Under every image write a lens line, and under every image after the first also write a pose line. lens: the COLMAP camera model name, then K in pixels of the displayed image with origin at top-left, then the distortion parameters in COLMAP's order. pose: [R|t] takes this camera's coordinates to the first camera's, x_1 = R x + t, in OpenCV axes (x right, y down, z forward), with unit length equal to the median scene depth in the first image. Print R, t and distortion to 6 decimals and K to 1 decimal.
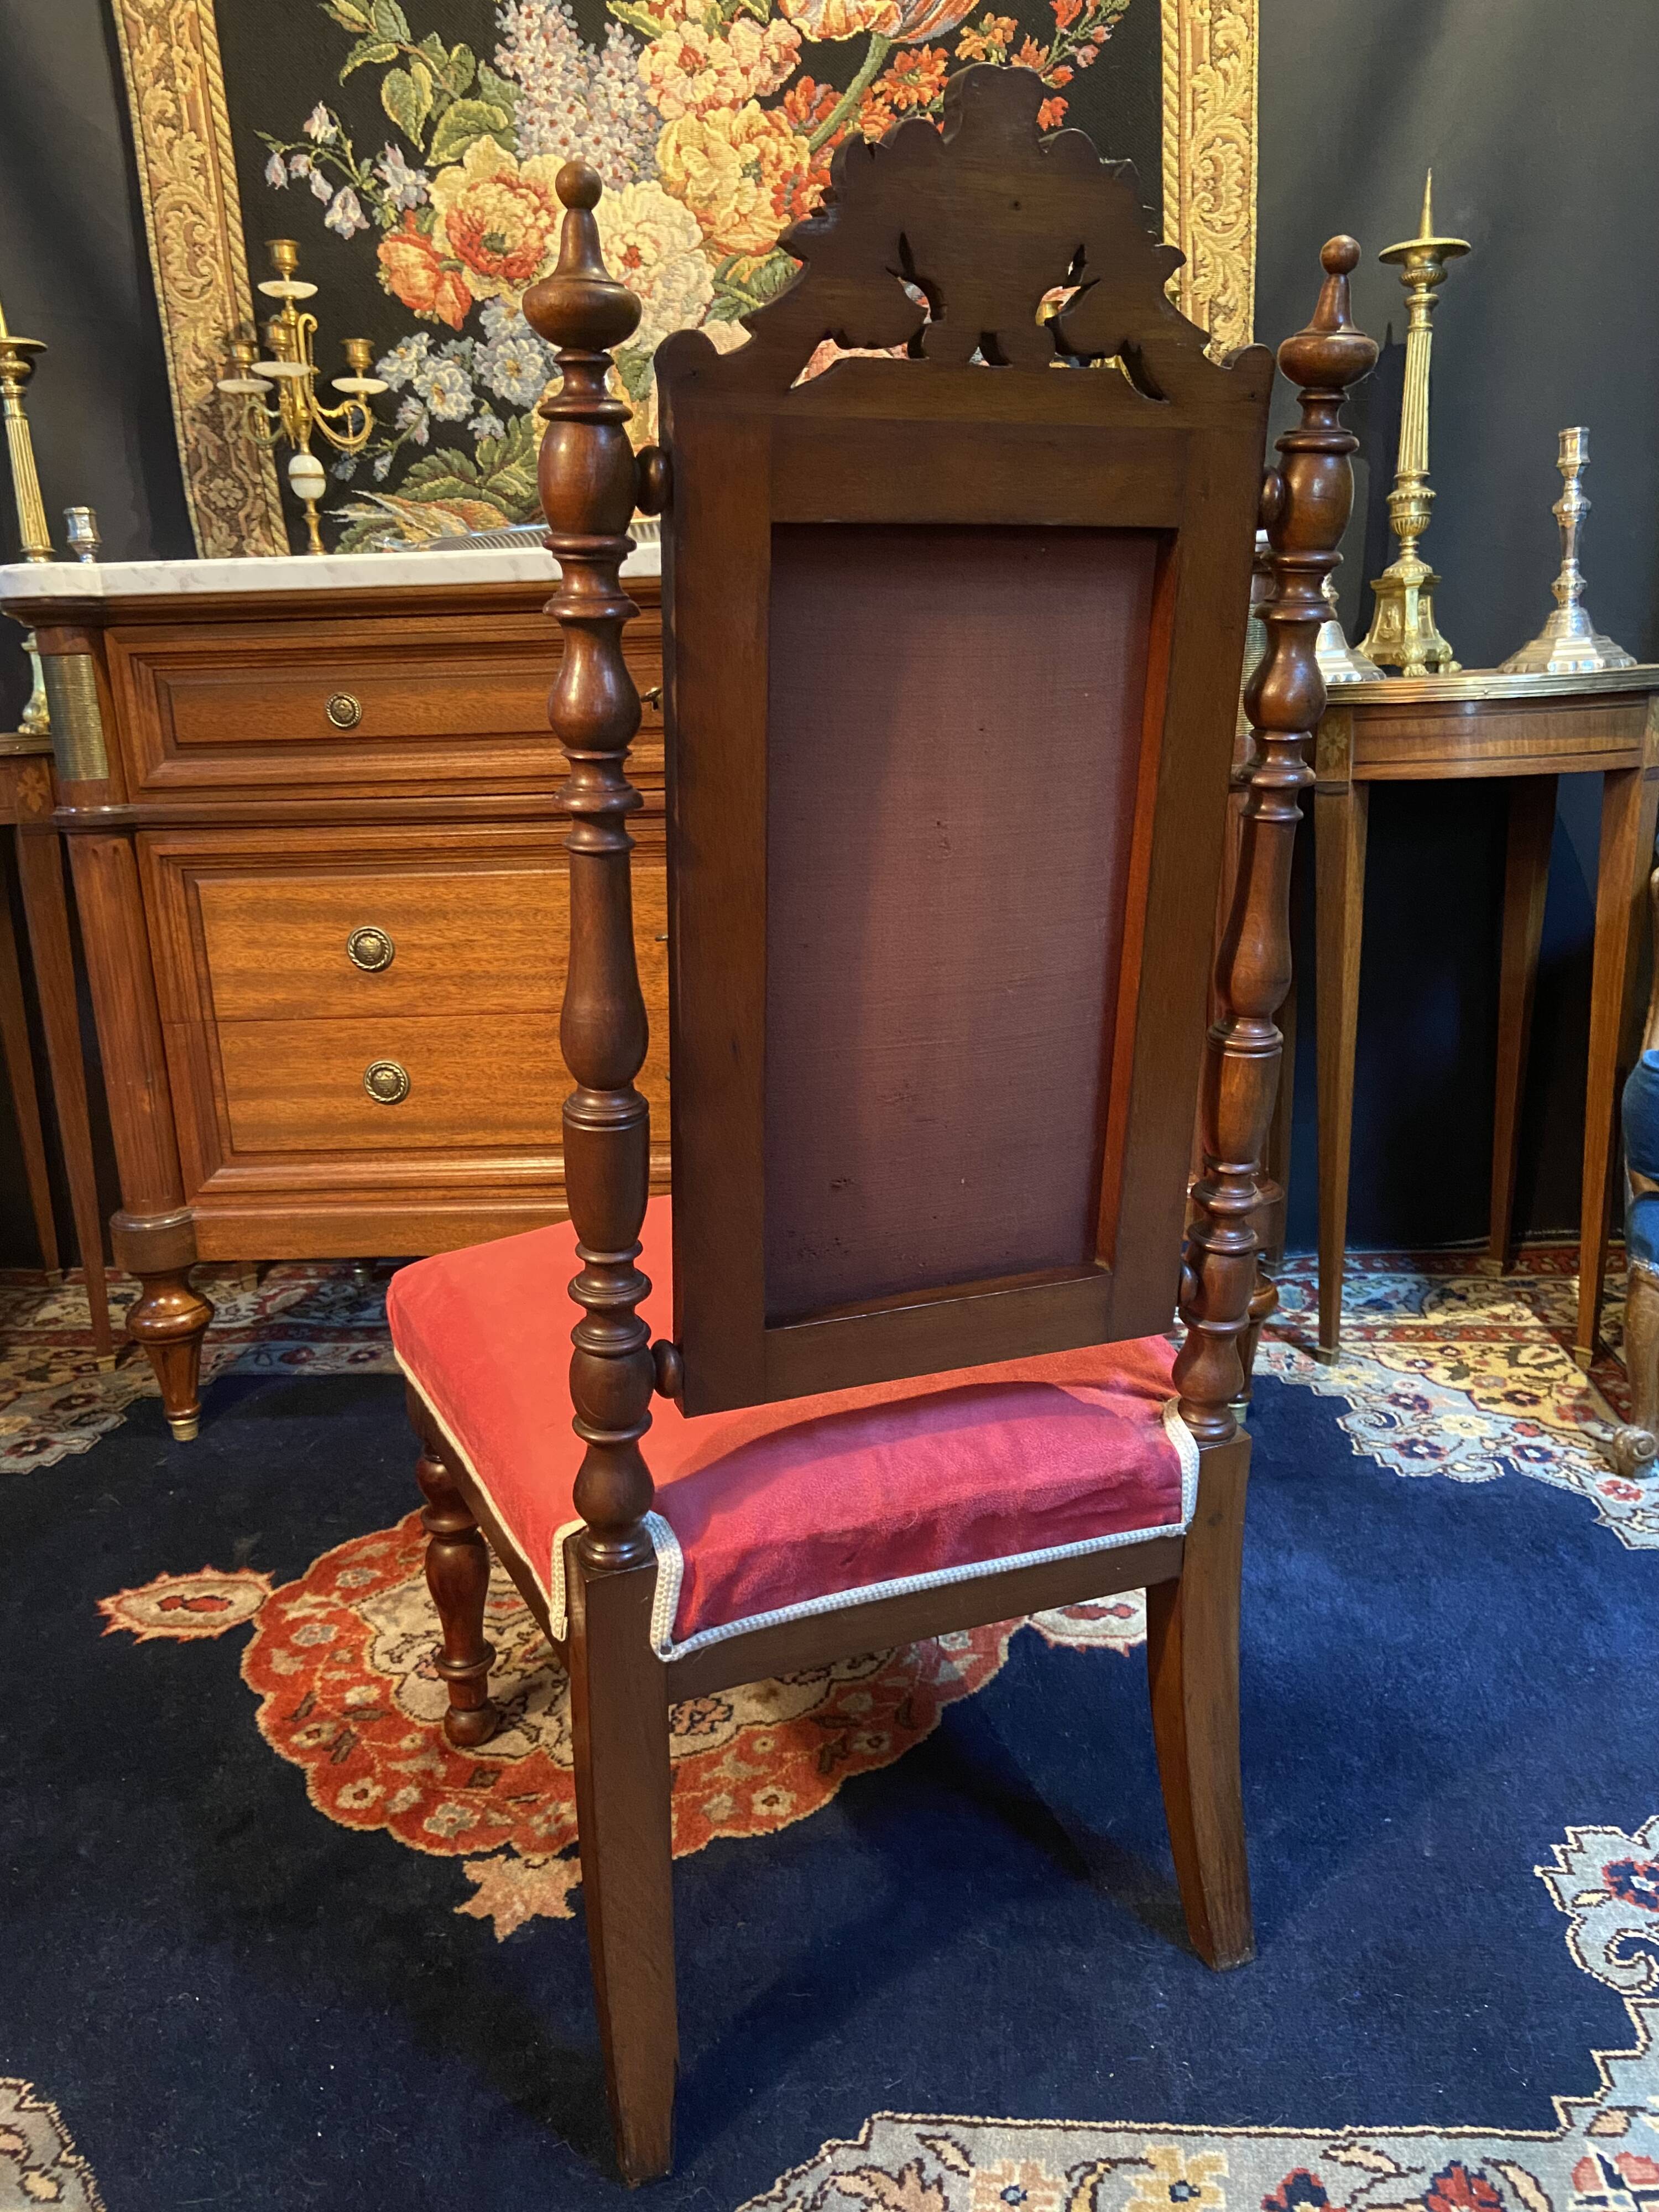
lens RADIAL K [[1697.2, 0, 820.0], [0, 1697.2, 1093.4], [0, 0, 1]] dist [0.122364, -0.164317]
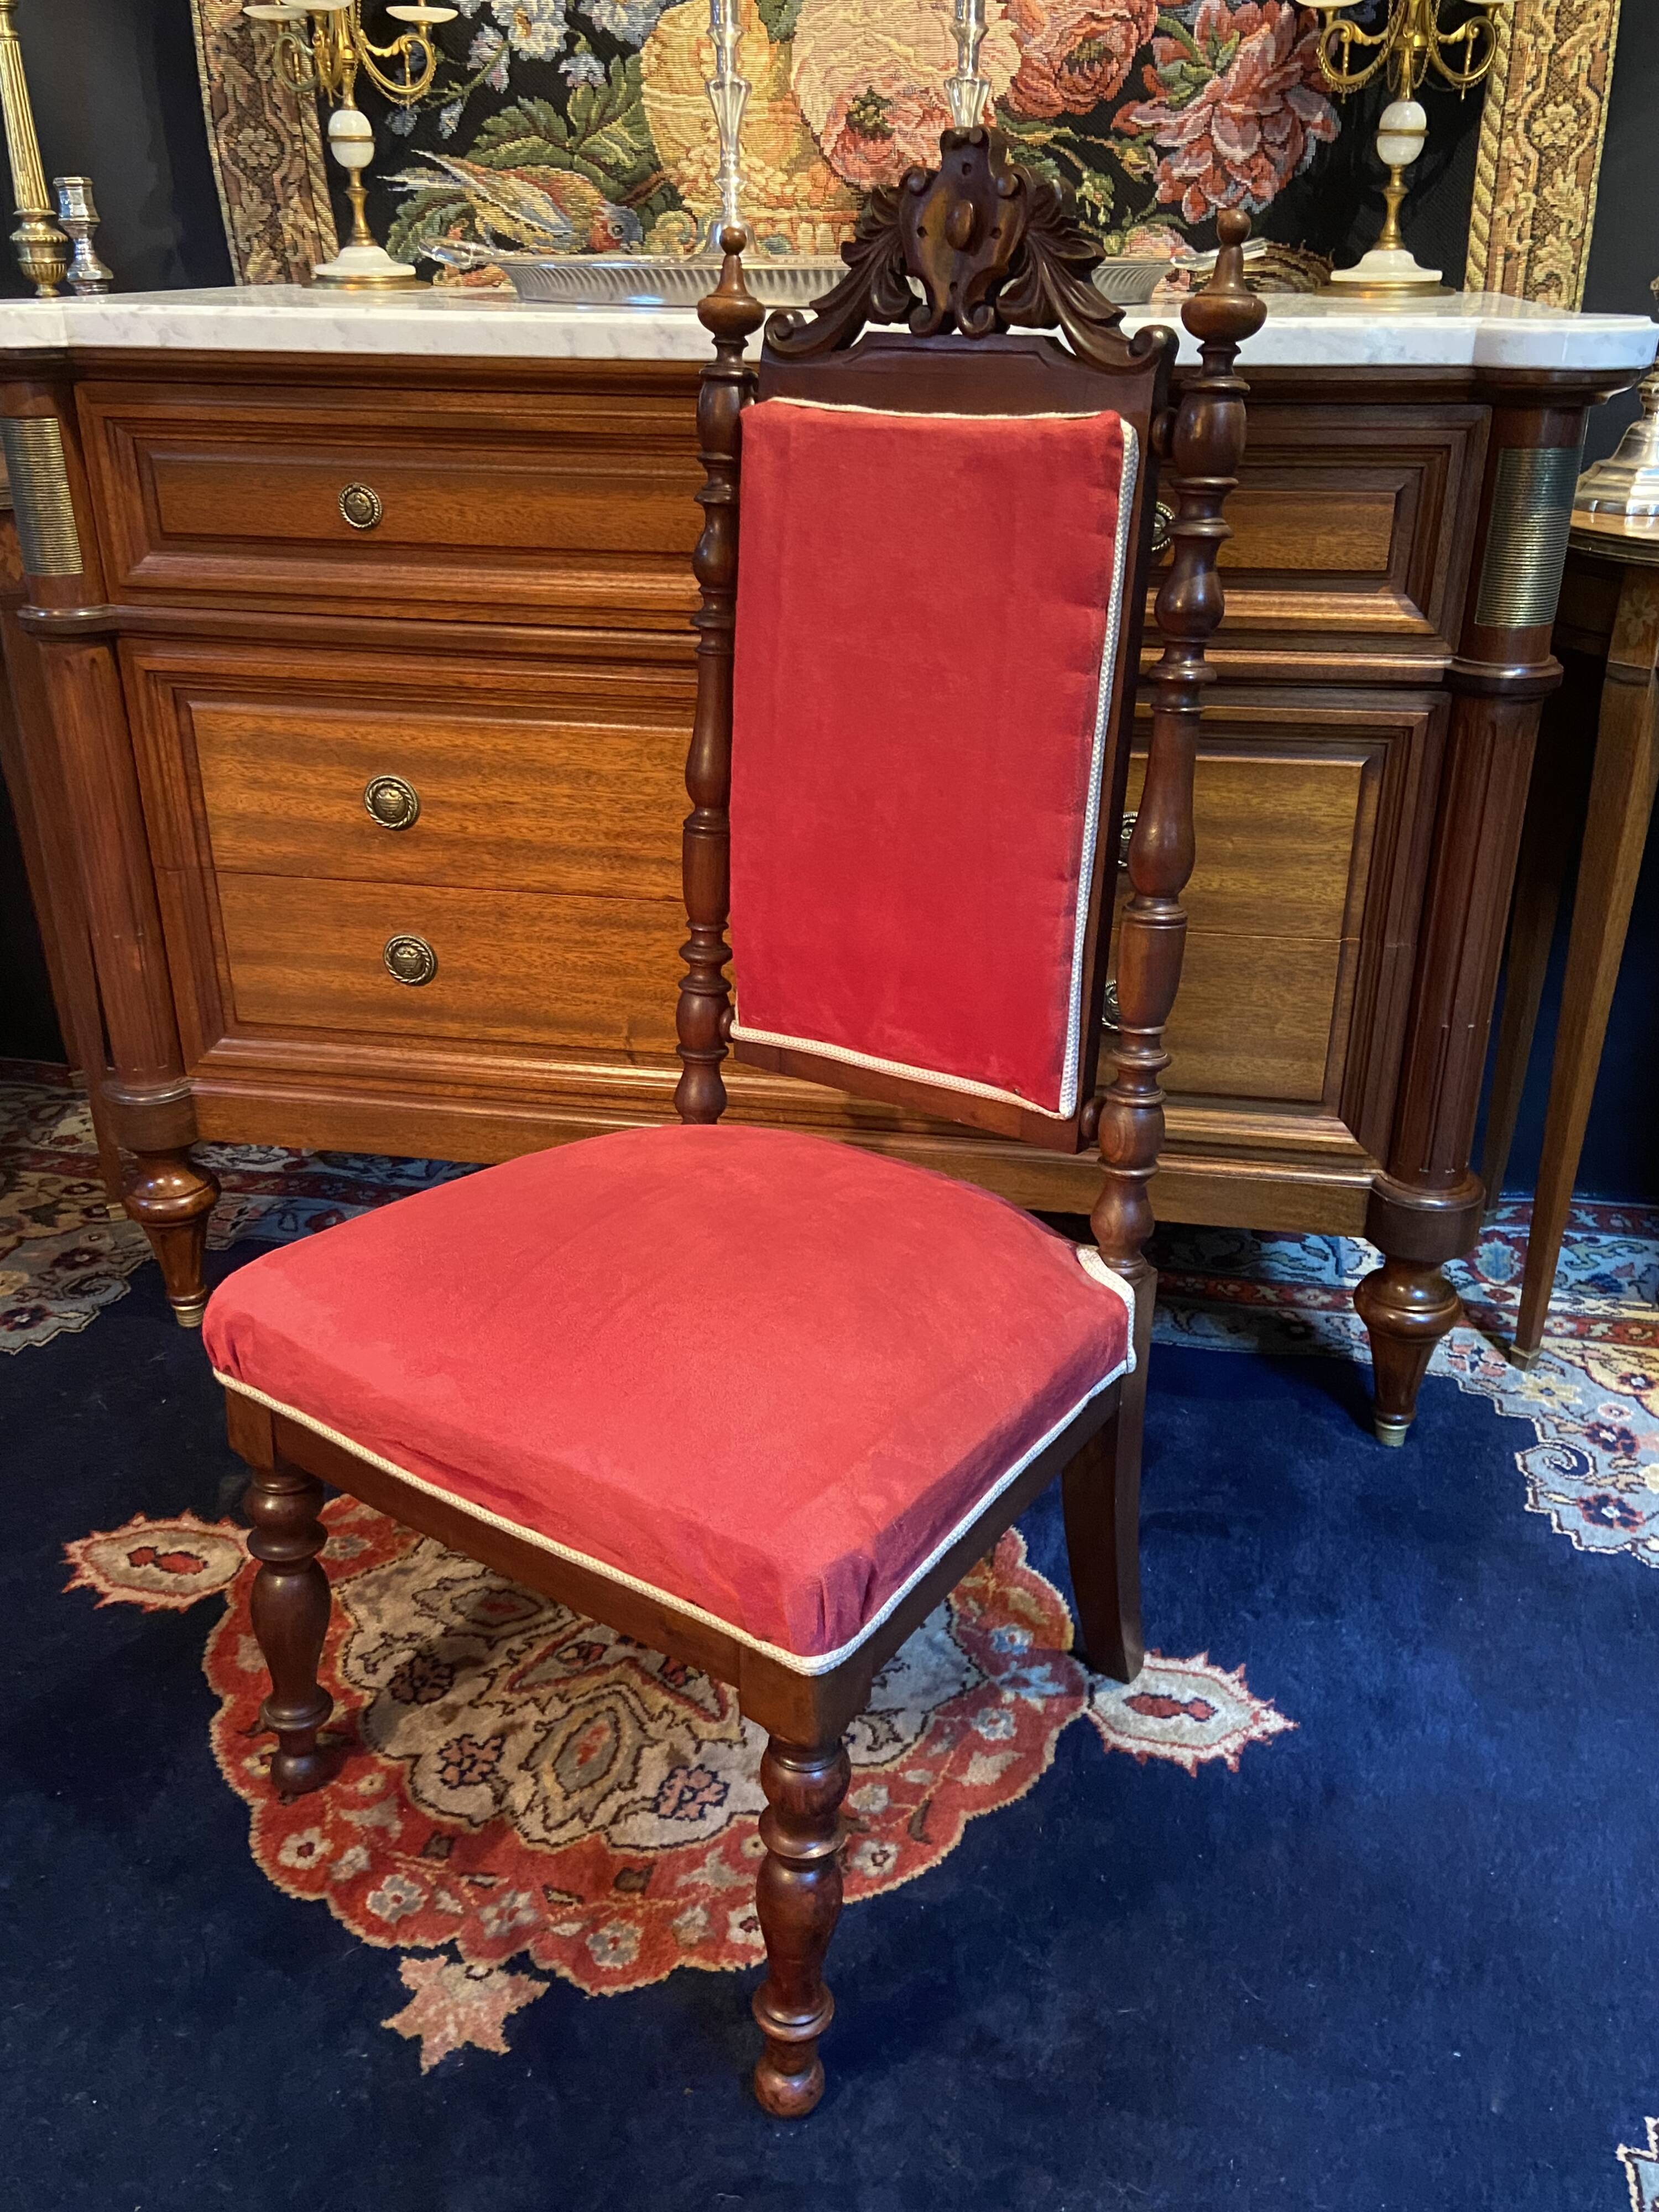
lens RADIAL K [[1944.3, 0, 827.4], [0, 1944.3, 1135.2], [0, 0, 1]] dist [0.122490, -0.167331]
pose [[0.991505, 0.089917, -0.093978, 0.047112], [-0.069118, 0.976336, 0.204916, -0.131137], [0.110180, -0.196679, 0.974257, 0.068022]]
